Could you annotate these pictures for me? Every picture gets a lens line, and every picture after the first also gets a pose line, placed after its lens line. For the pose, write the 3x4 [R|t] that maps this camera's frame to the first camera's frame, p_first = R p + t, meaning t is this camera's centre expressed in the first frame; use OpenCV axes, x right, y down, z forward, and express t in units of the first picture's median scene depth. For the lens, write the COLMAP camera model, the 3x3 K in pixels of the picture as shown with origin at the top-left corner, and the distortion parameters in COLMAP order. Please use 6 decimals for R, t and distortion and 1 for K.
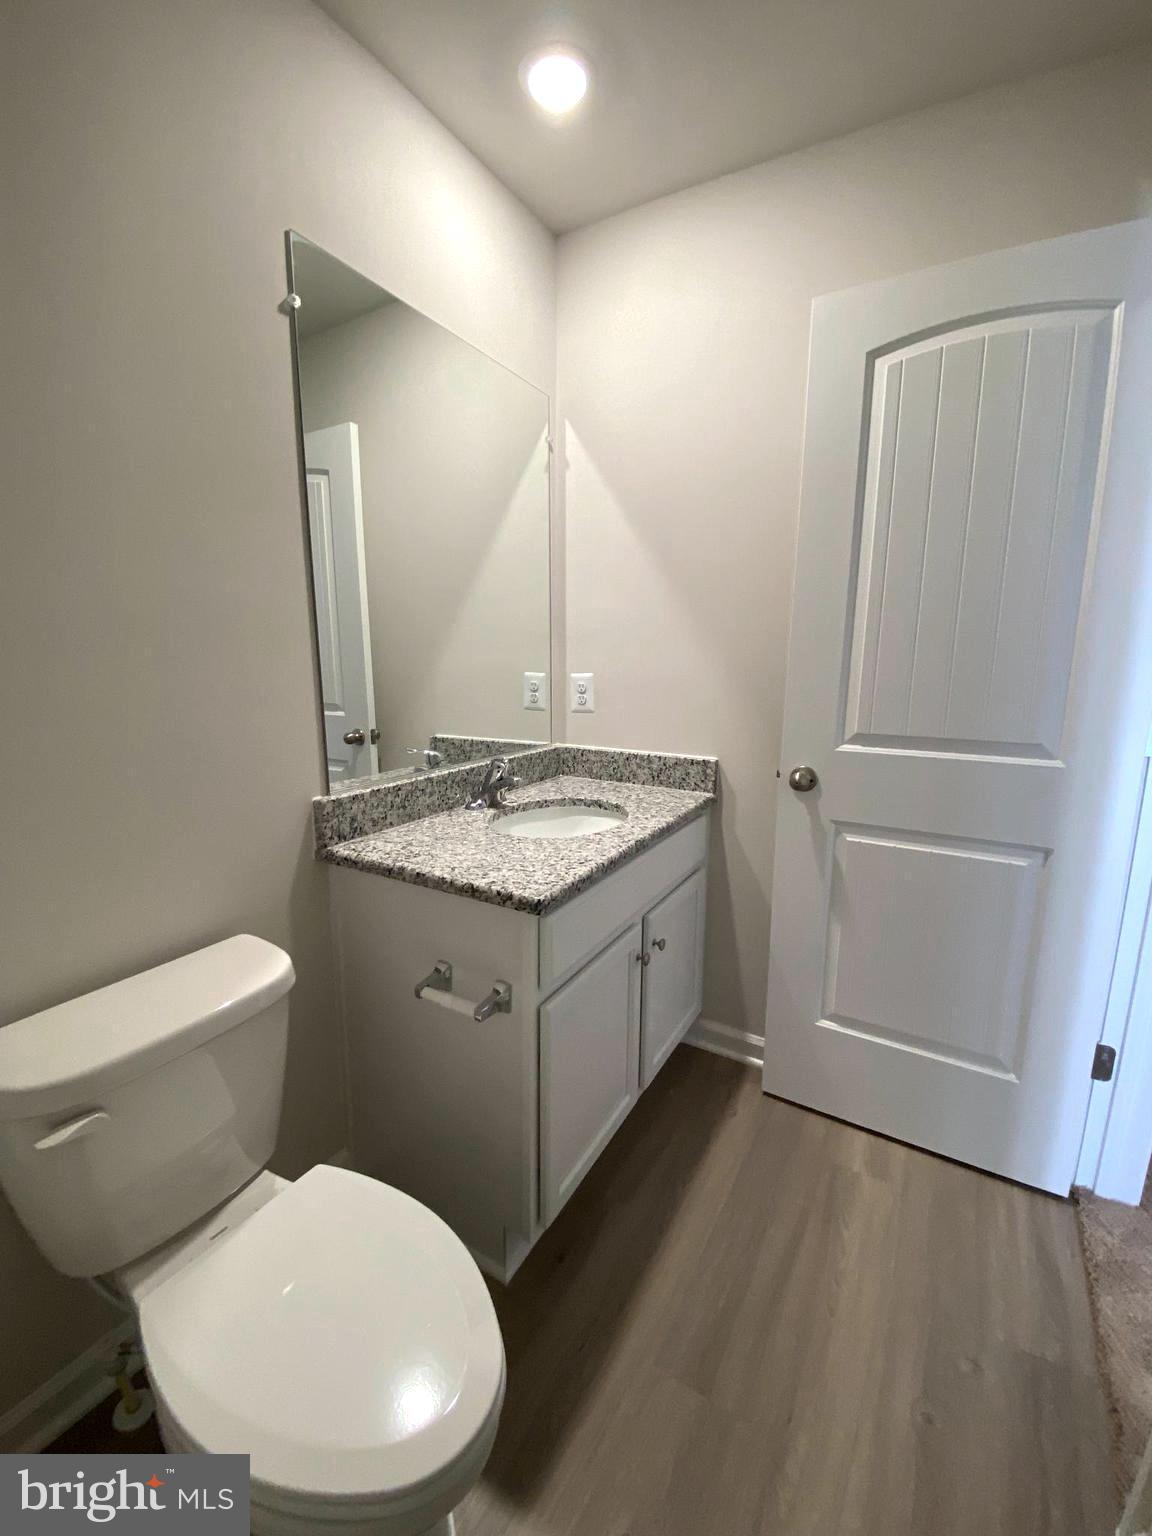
lens RADIAL K [[621.1, 0, 559.9], [0, 621.1, 770.4], [0, 0, 1]] dist [-0.022257, -0.002678]
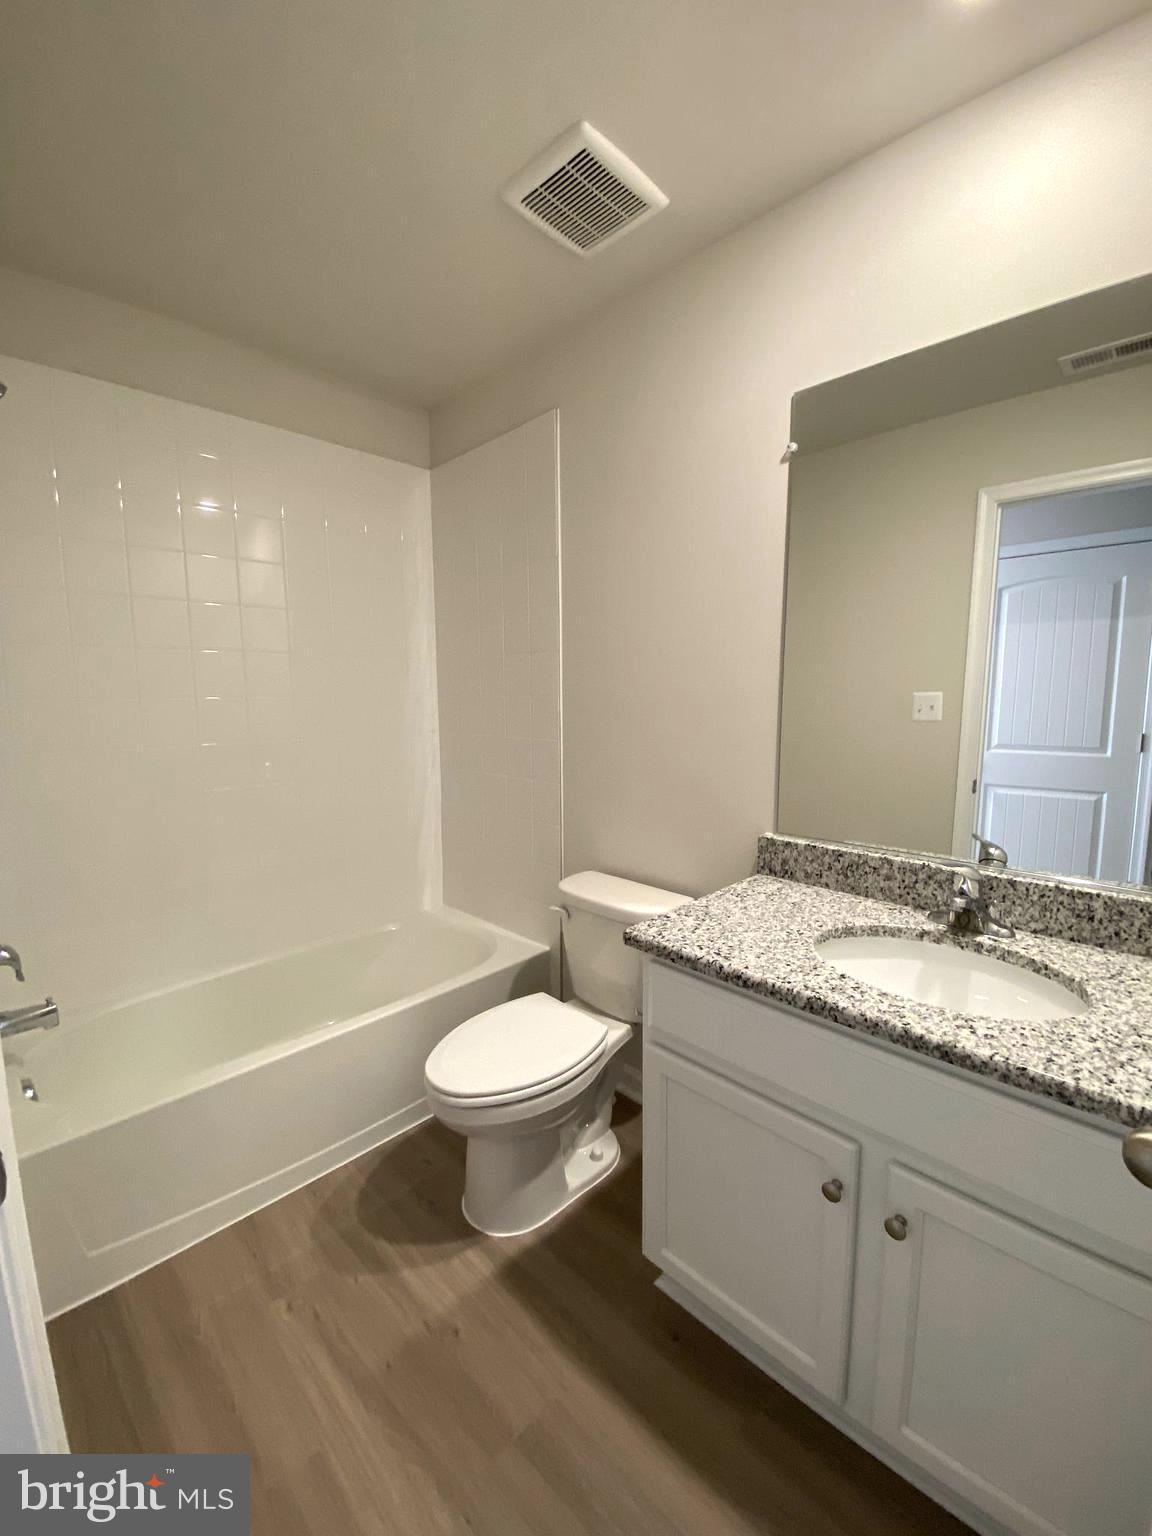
lens RADIAL K [[621.1, 0, 575.3], [0, 621.1, 760.2], [0, 0, 1]] dist [-0.022257, -0.002678]
pose [[-0.259543, 0.098351, -0.960710, 0.829305], [-0.166565, 0.975334, 0.144847, -0.200876], [0.951259, 0.197615, -0.236760, 0.840954]]
